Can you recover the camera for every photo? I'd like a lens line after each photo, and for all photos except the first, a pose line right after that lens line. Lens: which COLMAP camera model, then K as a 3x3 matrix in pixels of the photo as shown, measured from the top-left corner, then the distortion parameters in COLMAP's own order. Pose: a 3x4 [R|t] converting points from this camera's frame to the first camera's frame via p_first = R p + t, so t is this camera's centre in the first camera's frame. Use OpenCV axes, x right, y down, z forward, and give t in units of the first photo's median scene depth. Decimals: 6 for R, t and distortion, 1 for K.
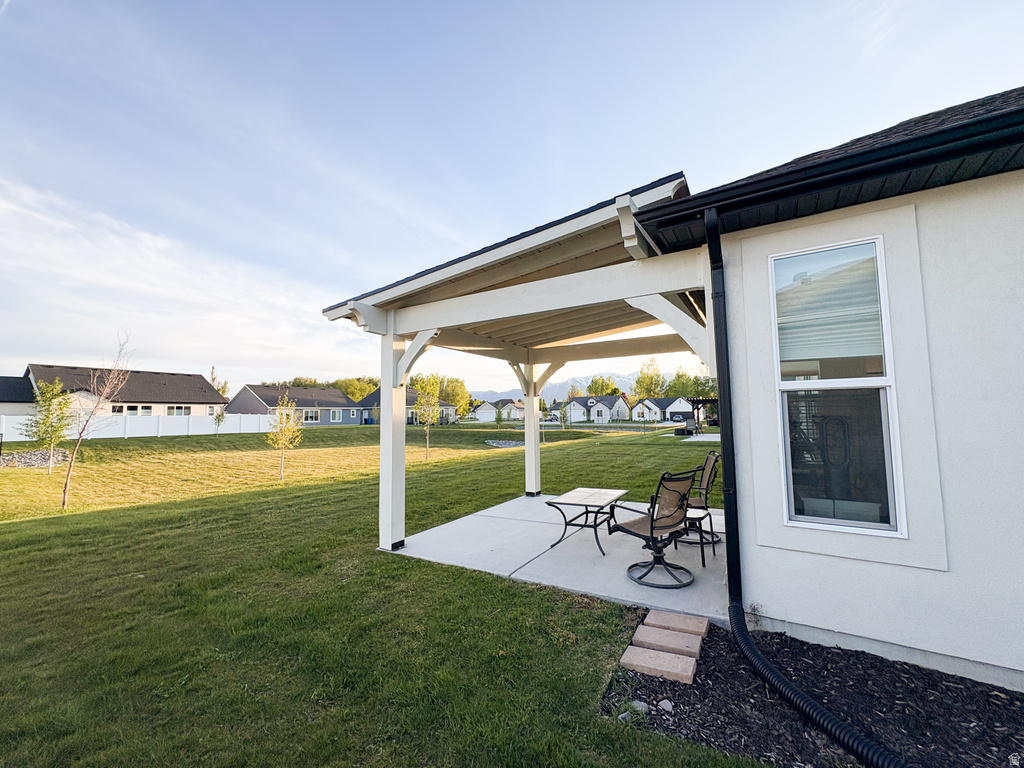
lens RADIAL K [[407.8, 0, 510.0], [0, 407.8, 384.0], [0, 0, 1]] dist [0.000449, -0.000131]
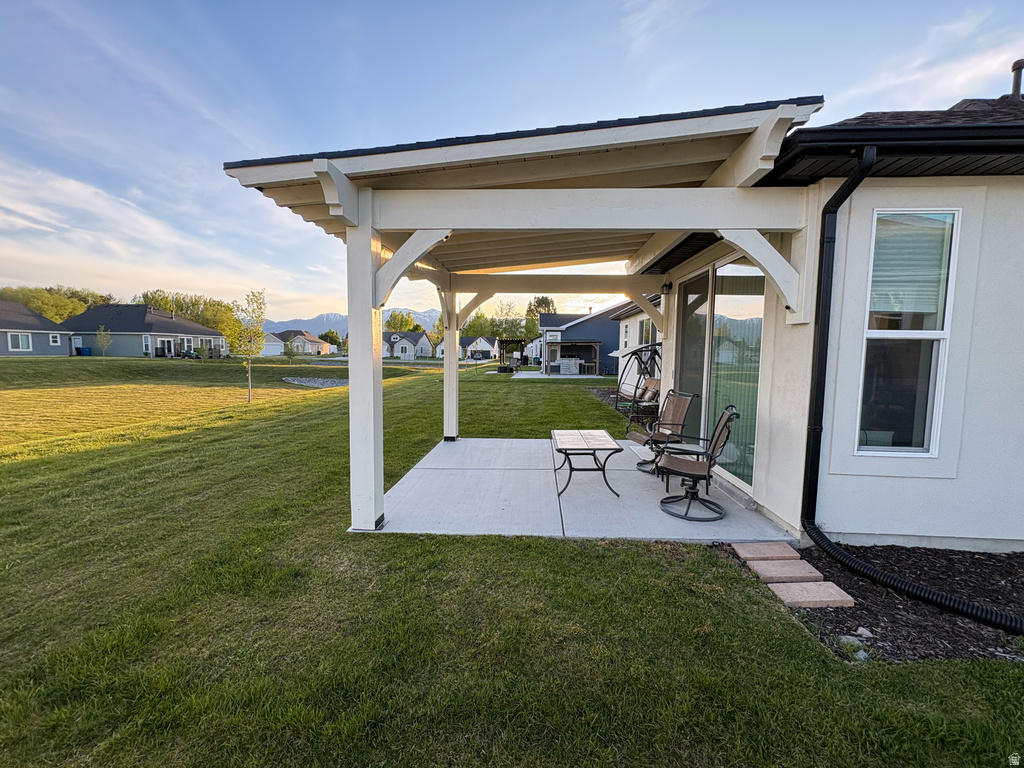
lens RADIAL K [[407.8, 0, 510.0], [0, 407.8, 384.0], [0, 0, 1]] dist [0.000449, -0.000131]
pose [[0.880736, -0.011059, 0.473478, -0.396732], [-0.062258, 0.988348, 0.138894, 0.025054], [-0.469497, -0.151807, 0.869786, 0.260757]]
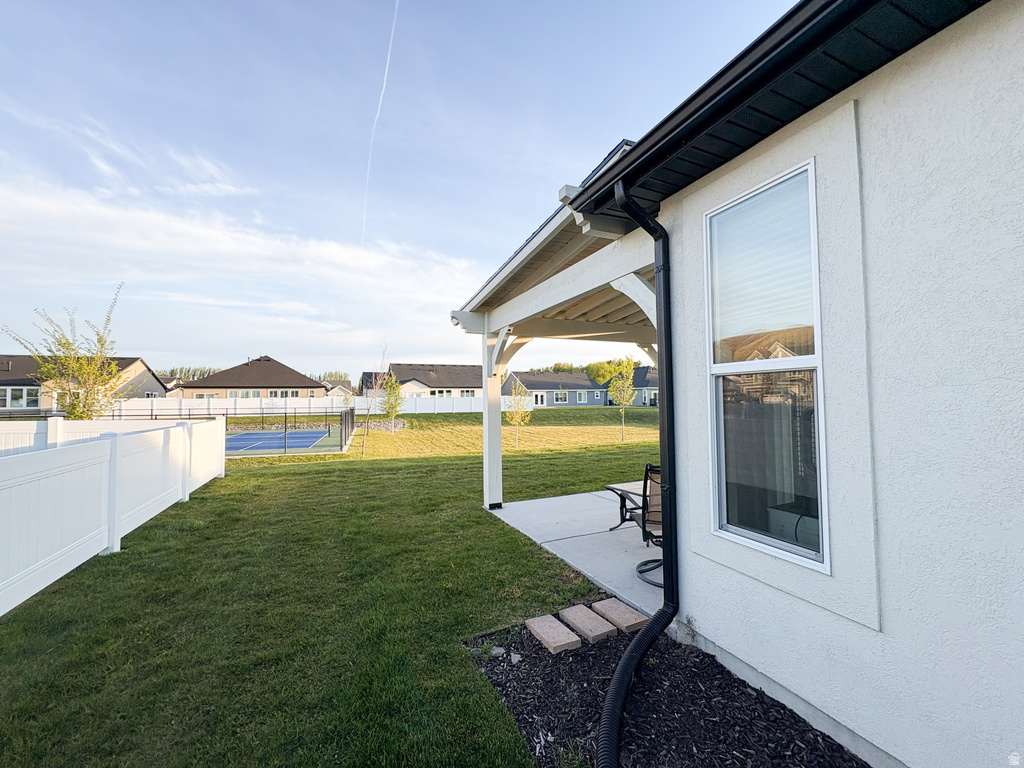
lens RADIAL K [[407.8, 0, 510.0], [0, 407.8, 384.0], [0, 0, 1]] dist [0.000449, -0.000131]
pose [[0.820650, -0.018193, -0.571141, 0.443743], [0.044478, 0.998494, 0.032103, -0.006547], [0.569697, -0.051748, 0.820224, 0.041014]]
